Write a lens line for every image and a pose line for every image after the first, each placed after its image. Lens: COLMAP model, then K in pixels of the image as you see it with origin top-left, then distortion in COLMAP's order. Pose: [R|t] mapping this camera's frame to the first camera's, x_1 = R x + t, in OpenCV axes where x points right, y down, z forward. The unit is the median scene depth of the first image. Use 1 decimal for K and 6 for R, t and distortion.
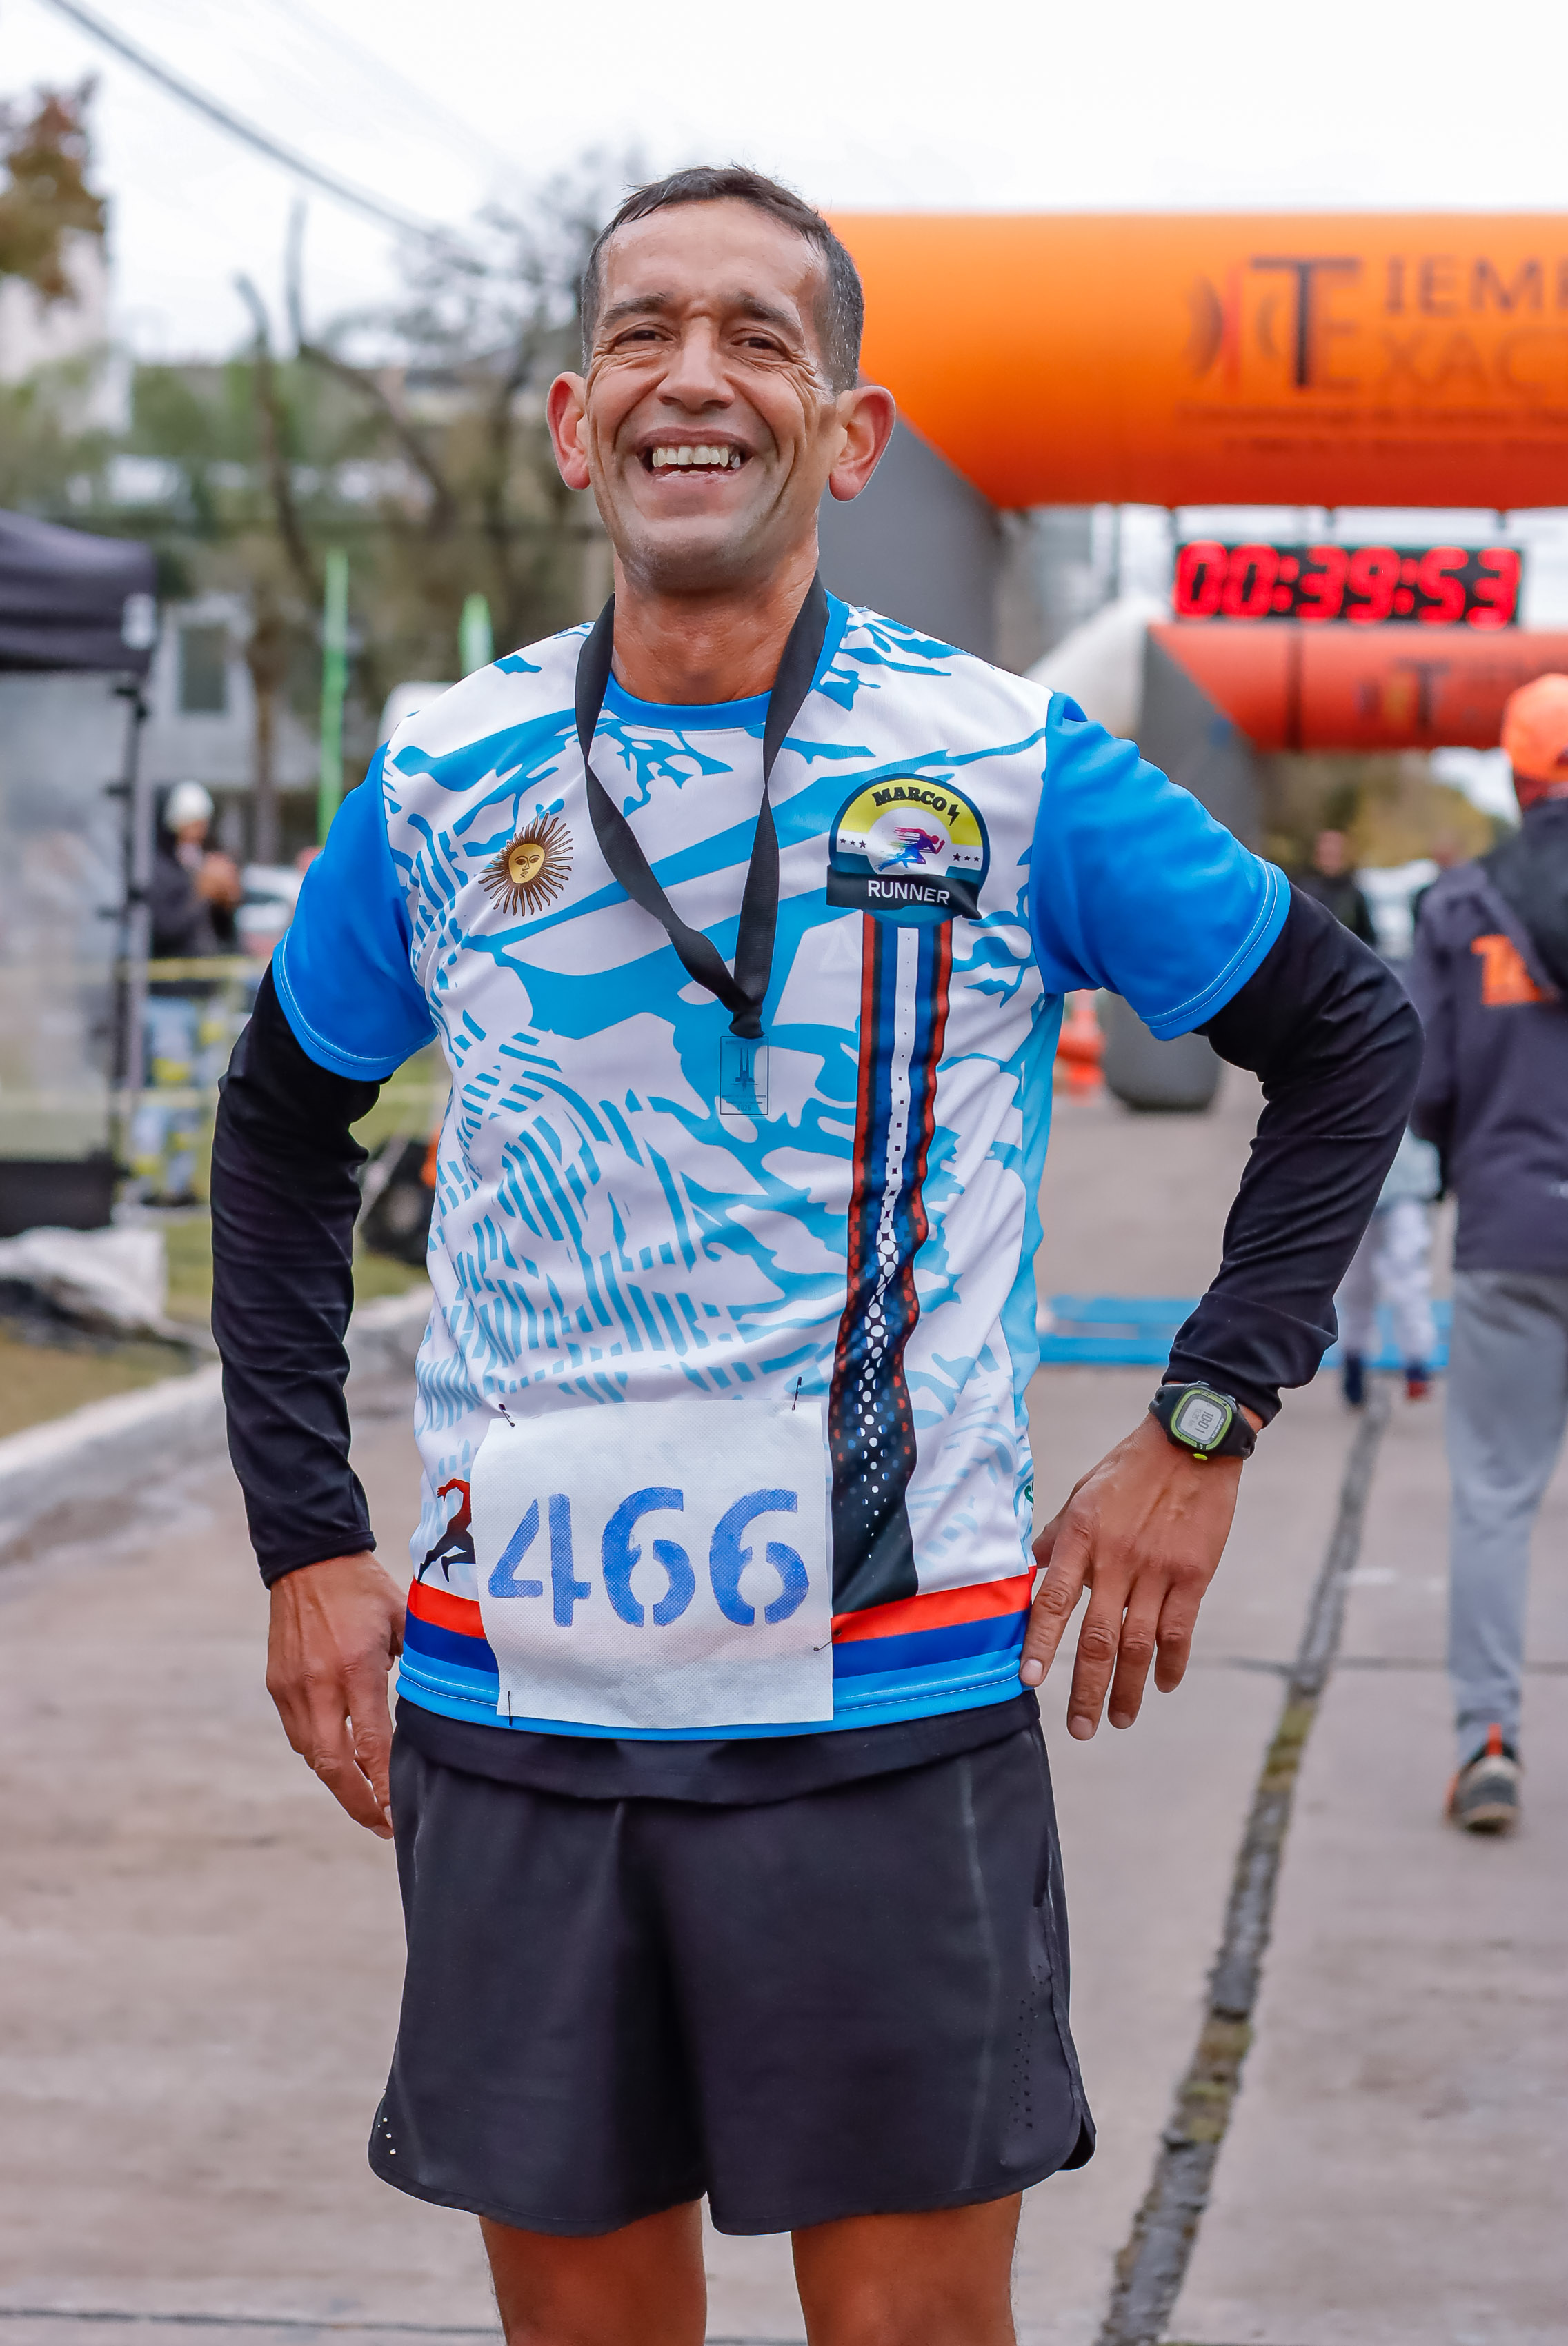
lens RADIAL K [[5251.0, 0, 784.0], [0, 5251.0, 1173.0], [0, 0, 1]] dist [-0.053581, 0.221502]
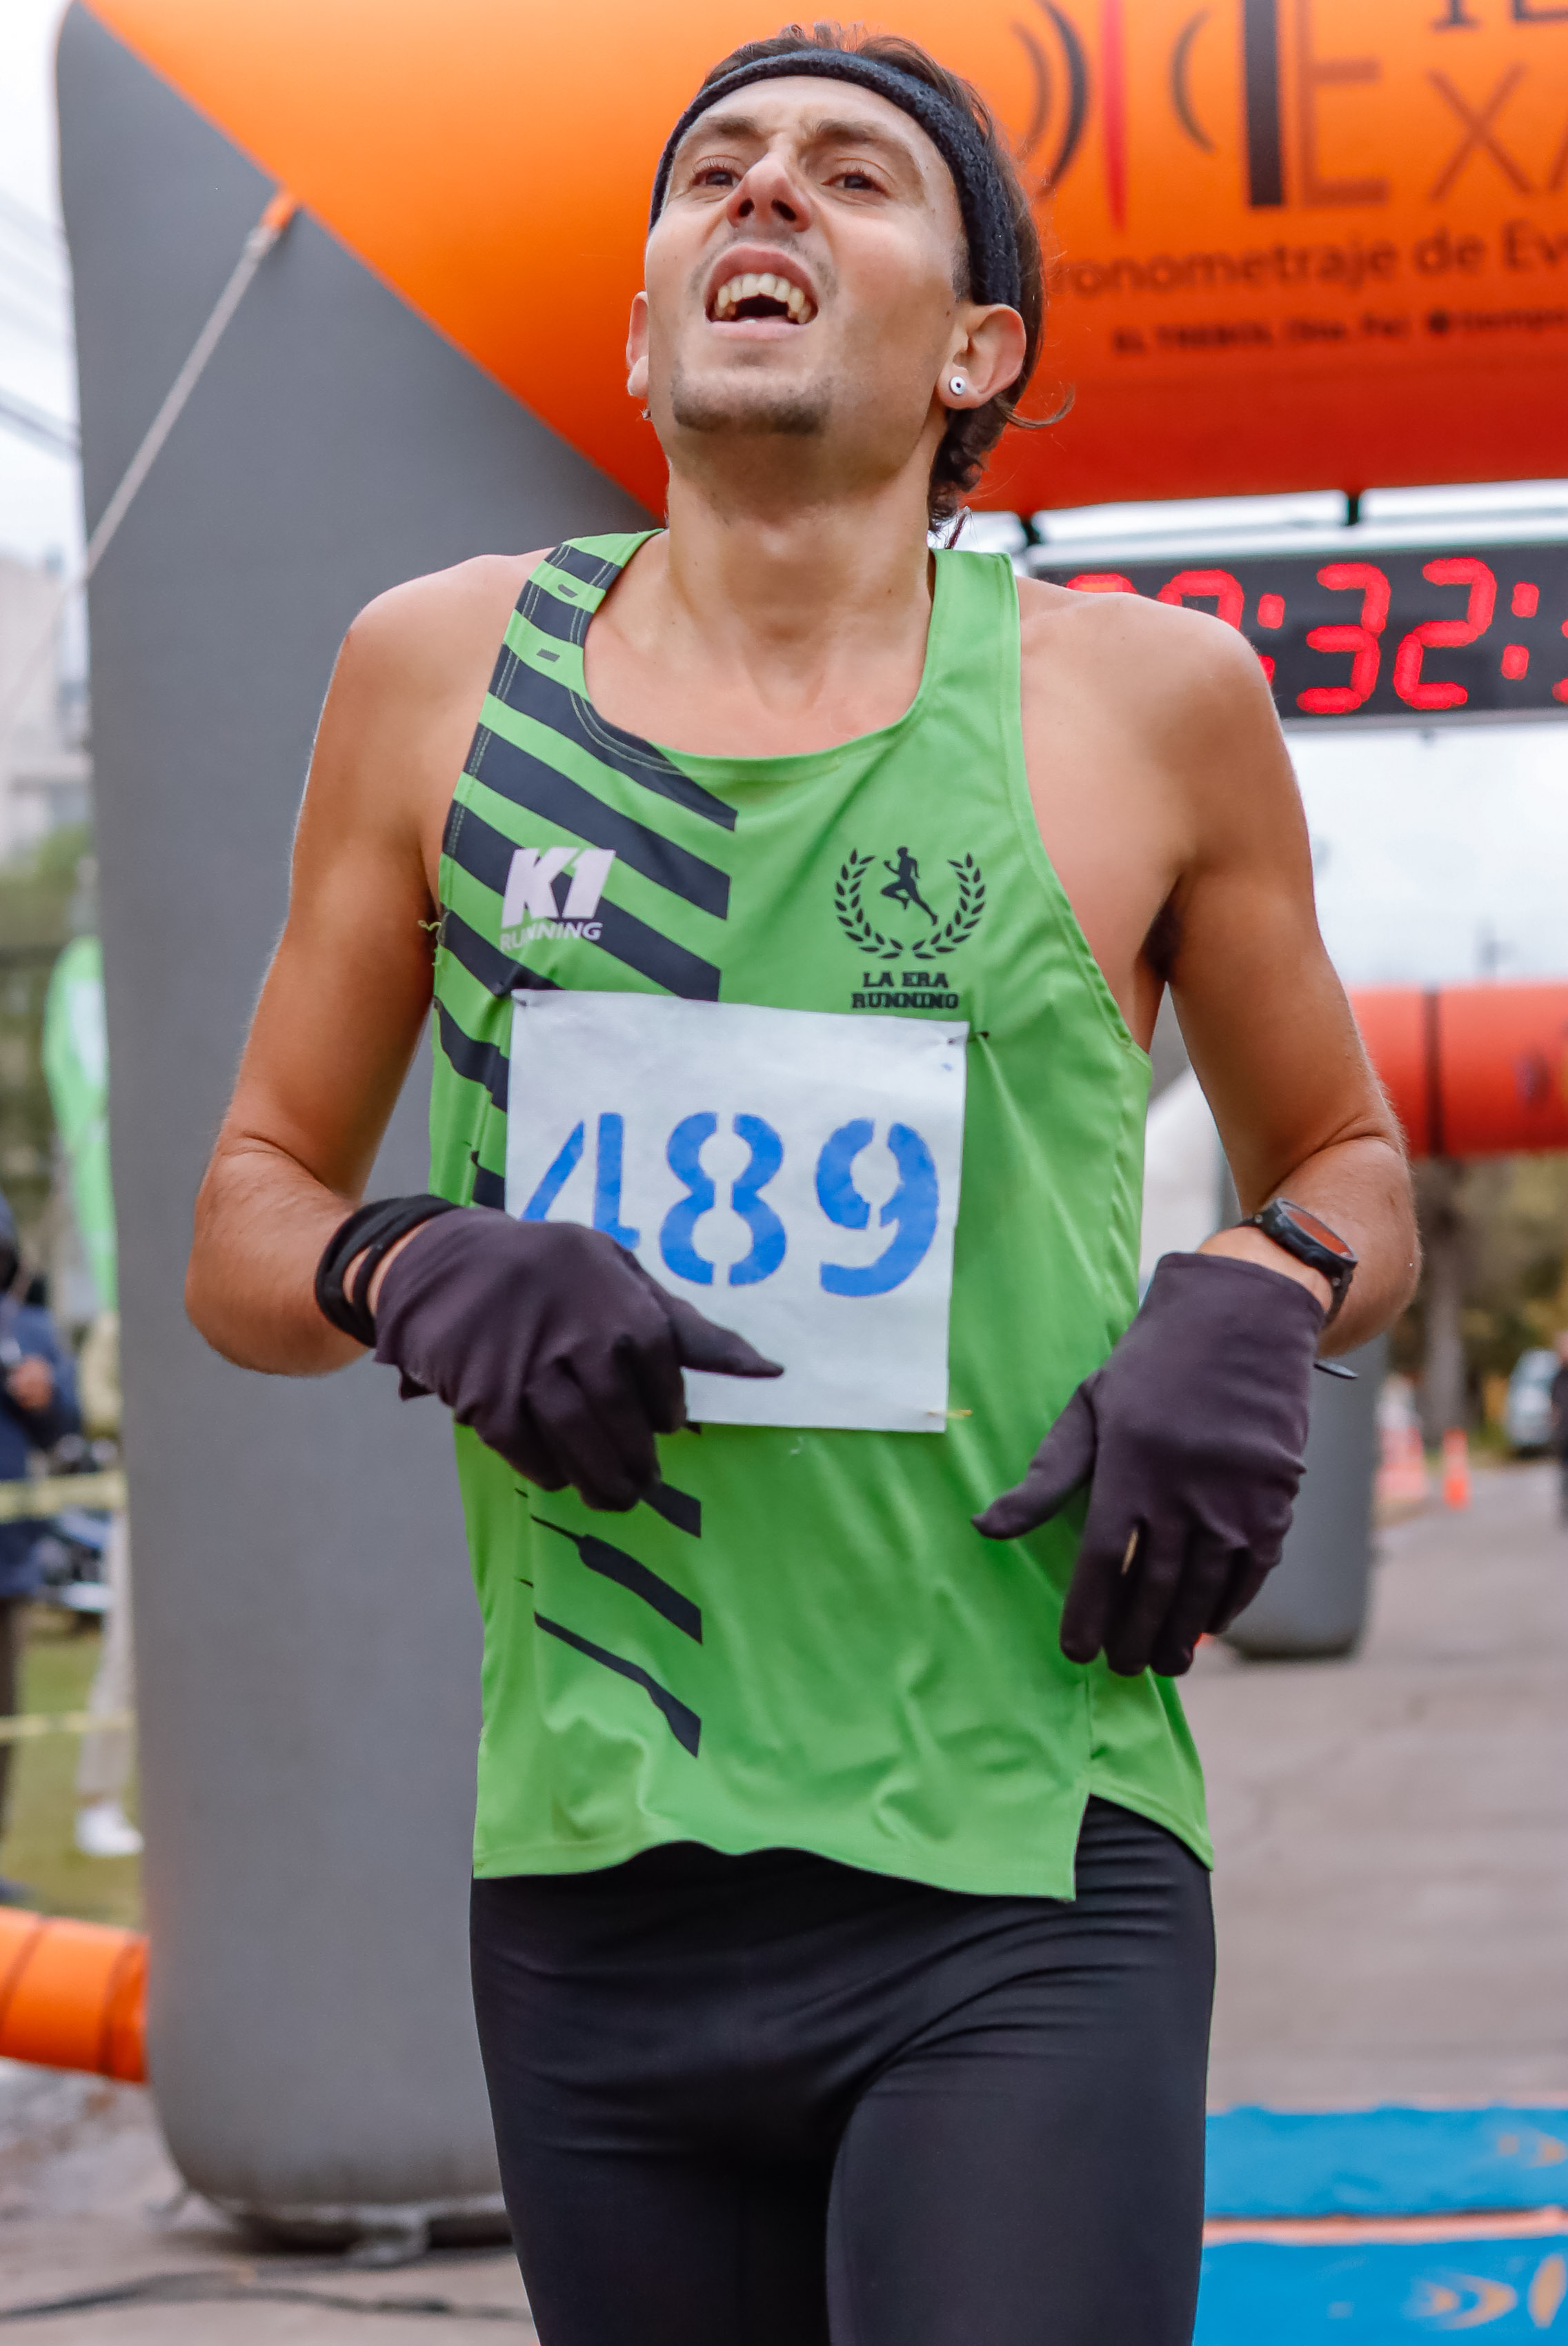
lens RADIAL K [[5251.0, 0, 784.0], [0, 5251.0, 1173.0], [0, 0, 1]] dist [-0.053581, 0.221502]
pose [[0.997987, -0.049202, -0.040015, 0.070506], [0.045025, 0.994036, -0.099320, -0.019292], [0.044663, 0.097319, 0.994251, 0.543606]]
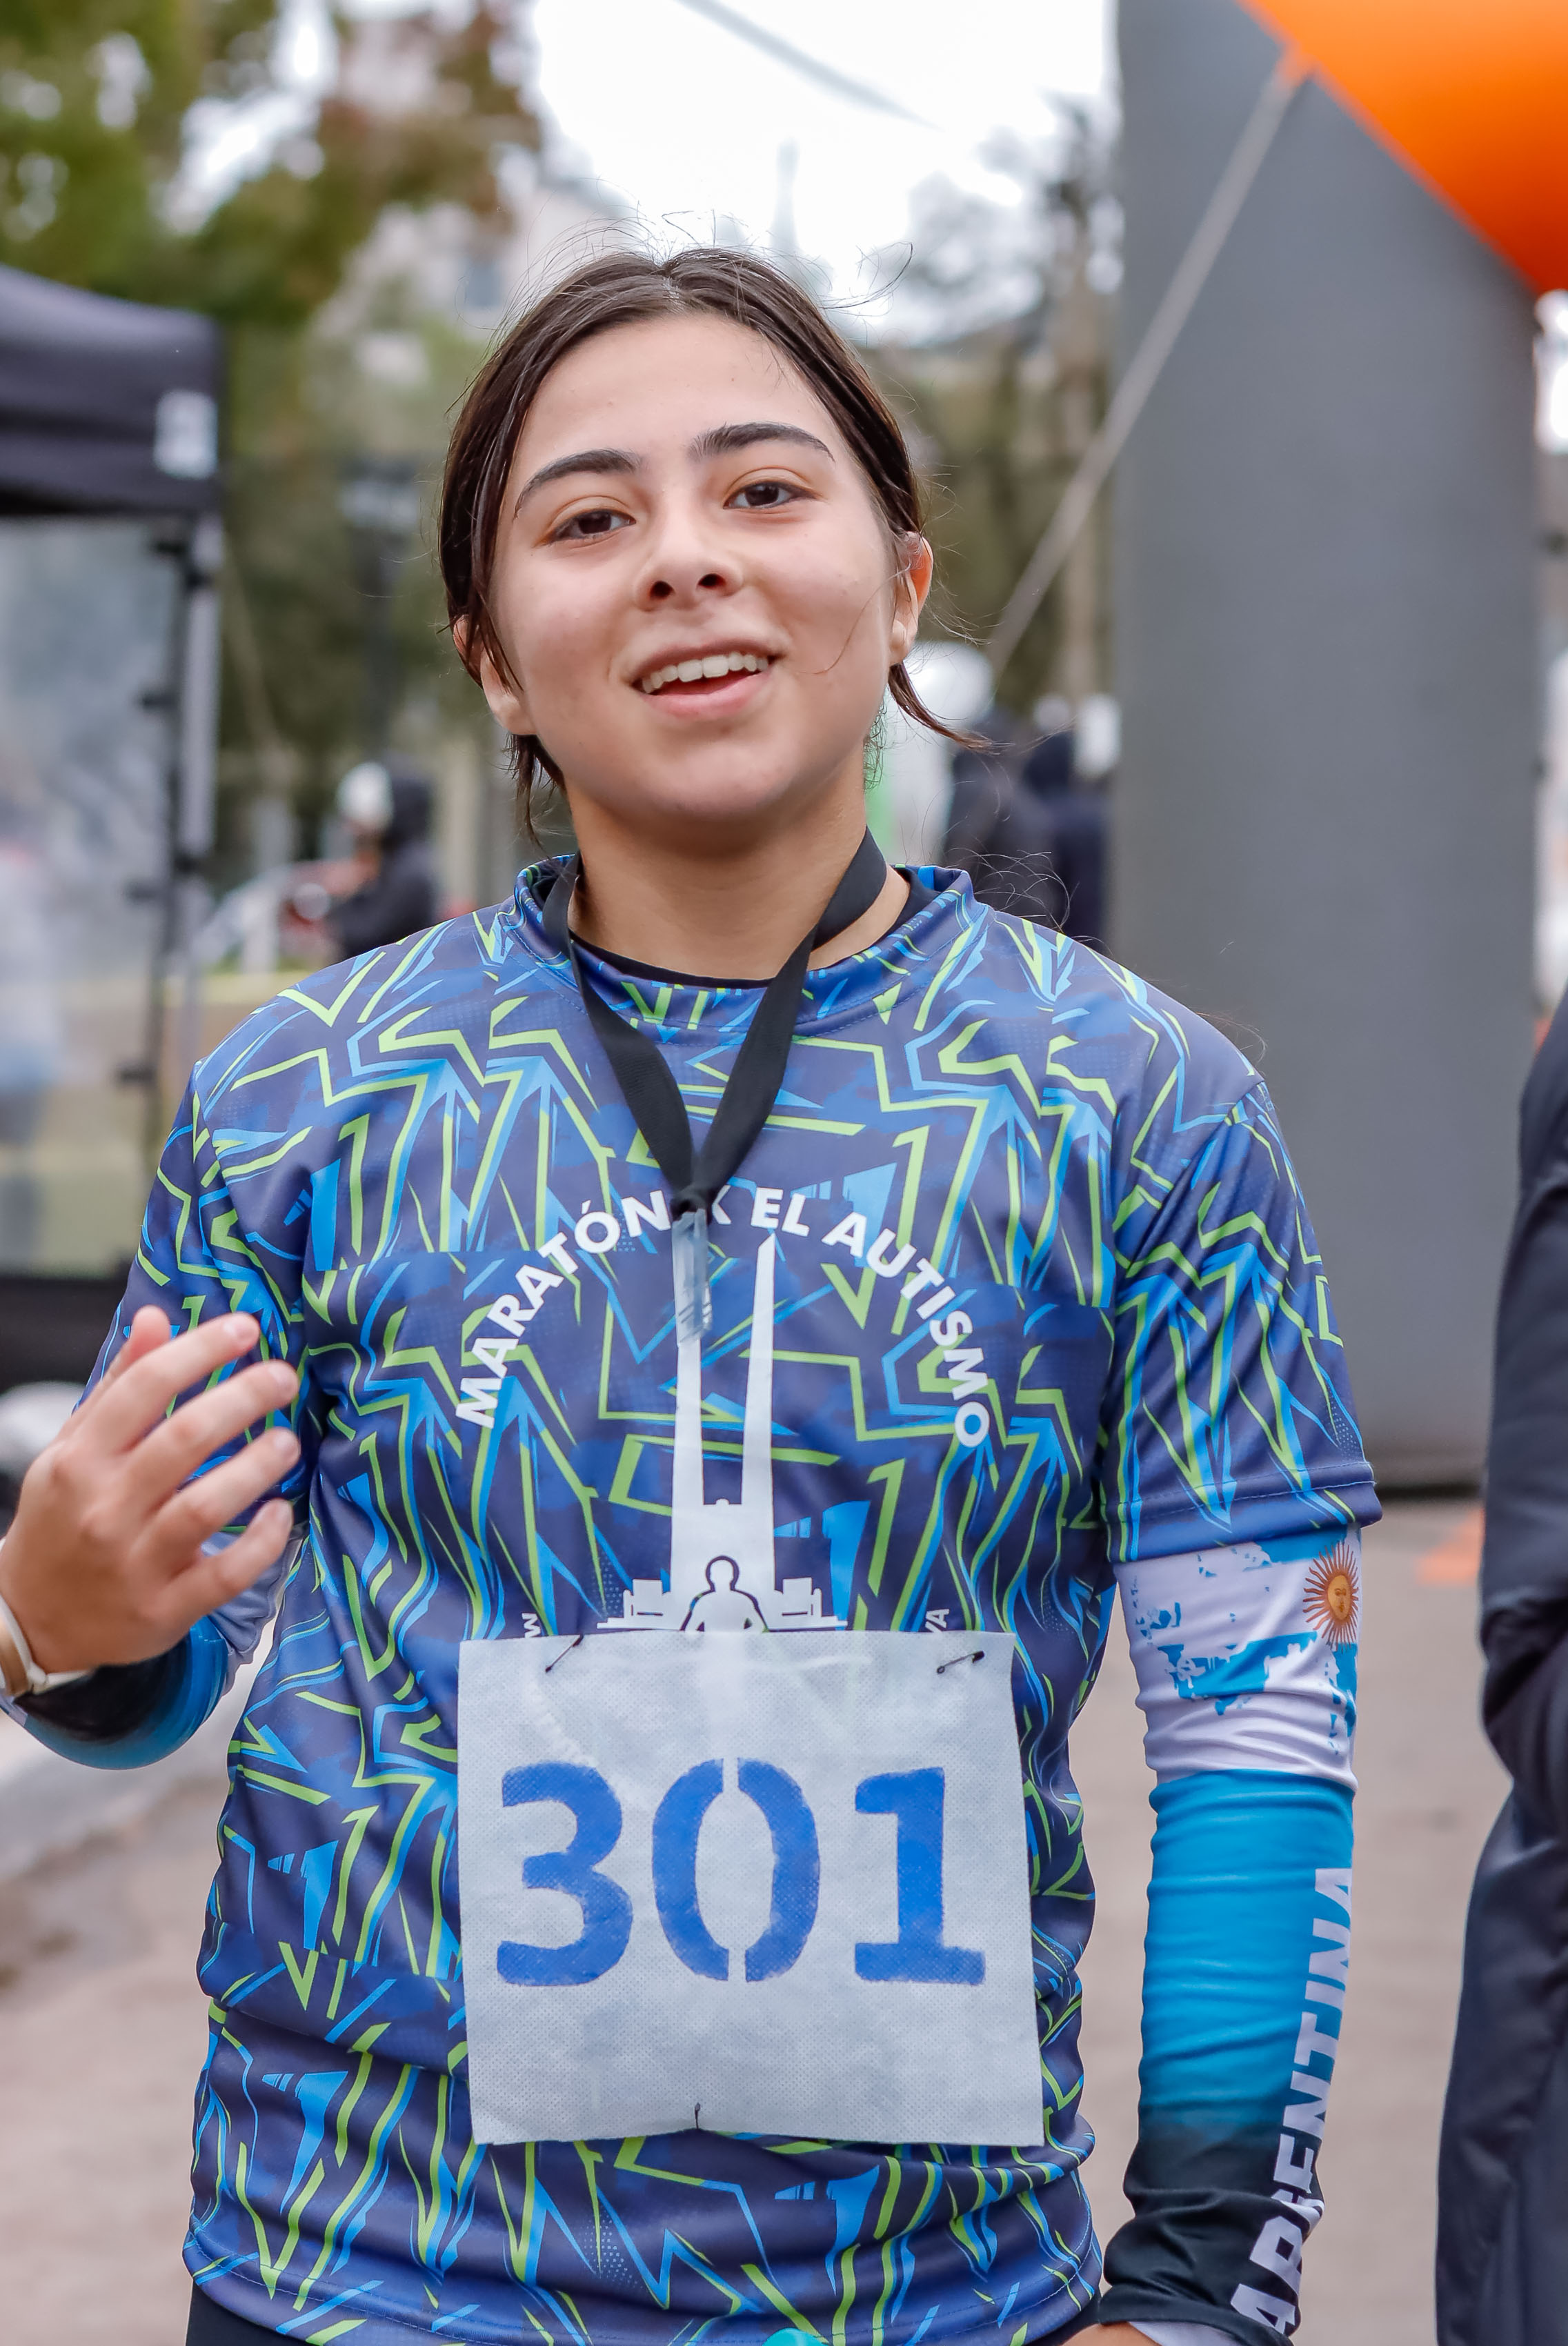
lens RADIAL K [[5251.0, 0, 784.0], [0, 5251.0, 1173.0], [0, 0, 1]] dist [-0.053581, 0.221502]
pose [[0.994659, 0.003414, -0.103157, 0.014075], [-0.003364, 0.999994, 0.000655, -0.014098], [0.103159, -0.000304, 0.994665, 0.328010]]
